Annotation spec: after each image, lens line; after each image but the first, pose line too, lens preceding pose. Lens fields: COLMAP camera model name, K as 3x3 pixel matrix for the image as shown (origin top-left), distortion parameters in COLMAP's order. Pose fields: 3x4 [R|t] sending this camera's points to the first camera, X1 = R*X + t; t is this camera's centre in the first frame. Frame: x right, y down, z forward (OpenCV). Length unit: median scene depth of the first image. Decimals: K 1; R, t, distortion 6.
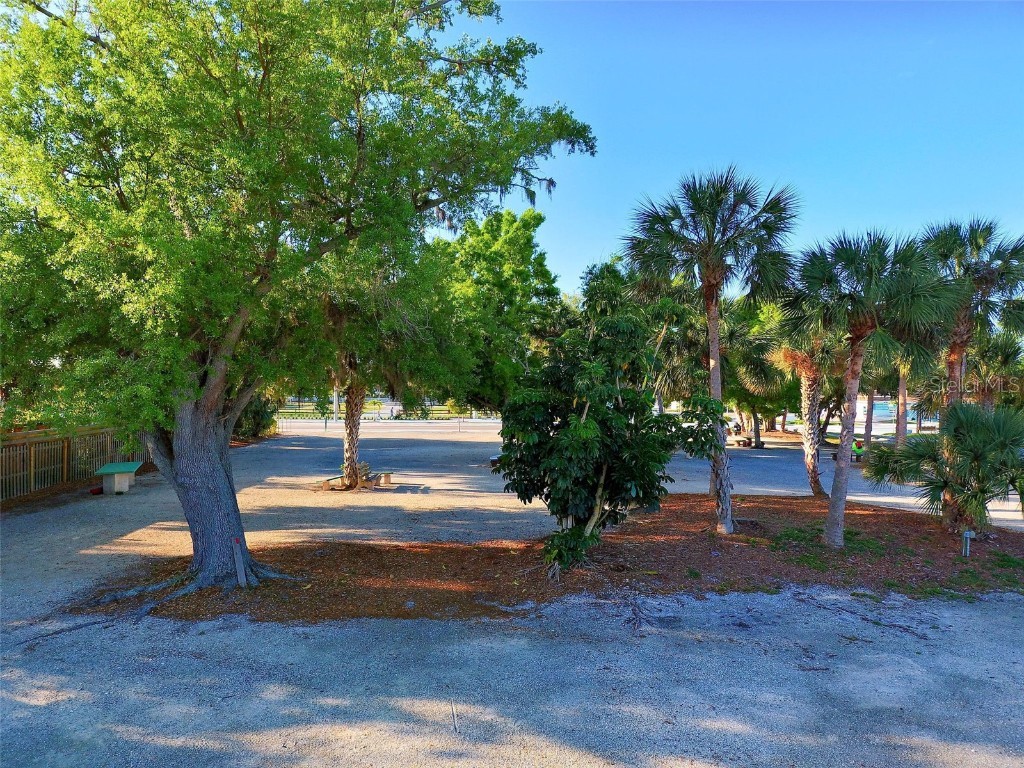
lens RADIAL K [[609.3, 0, 496.8], [0, 609.3, 397.9], [0, 0, 1]] dist [0.094216, -0.125128]
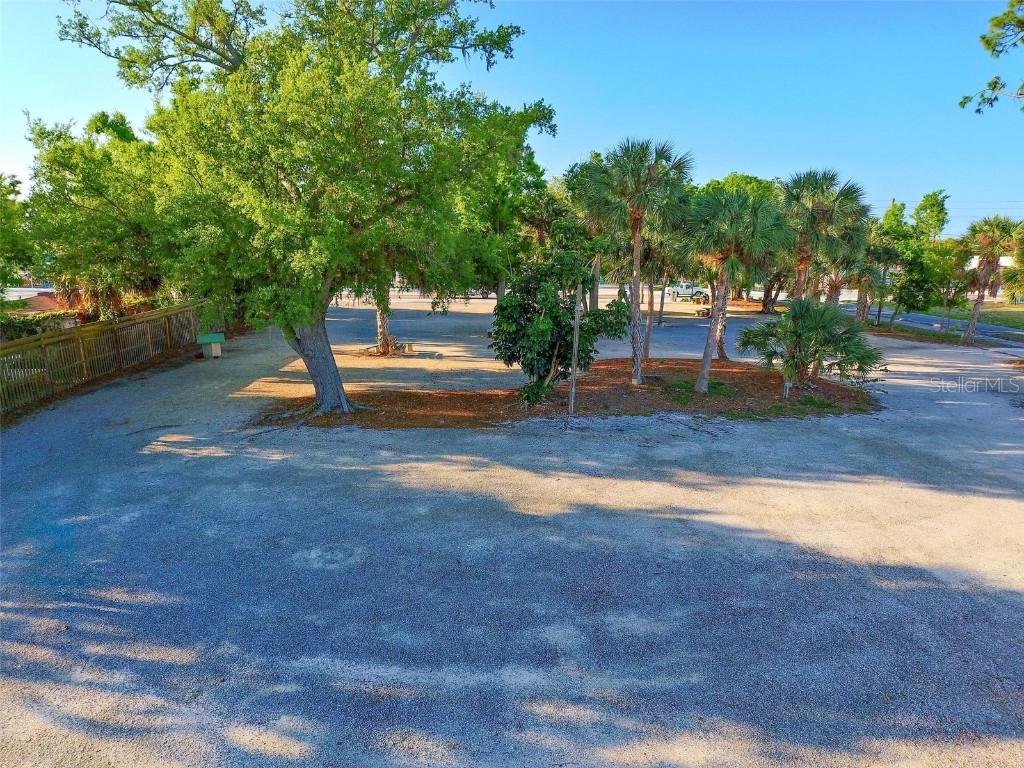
lens RADIAL K [[609.3, 0, 496.8], [0, 609.3, 397.9], [0, 0, 1]] dist [0.094216, -0.125128]
pose [[0.999994, -0.000773, 0.003404, 0.009478], [-0.000010, 0.974558, 0.224135, -0.095961], [-0.003490, -0.224134, 0.974552, -0.522018]]
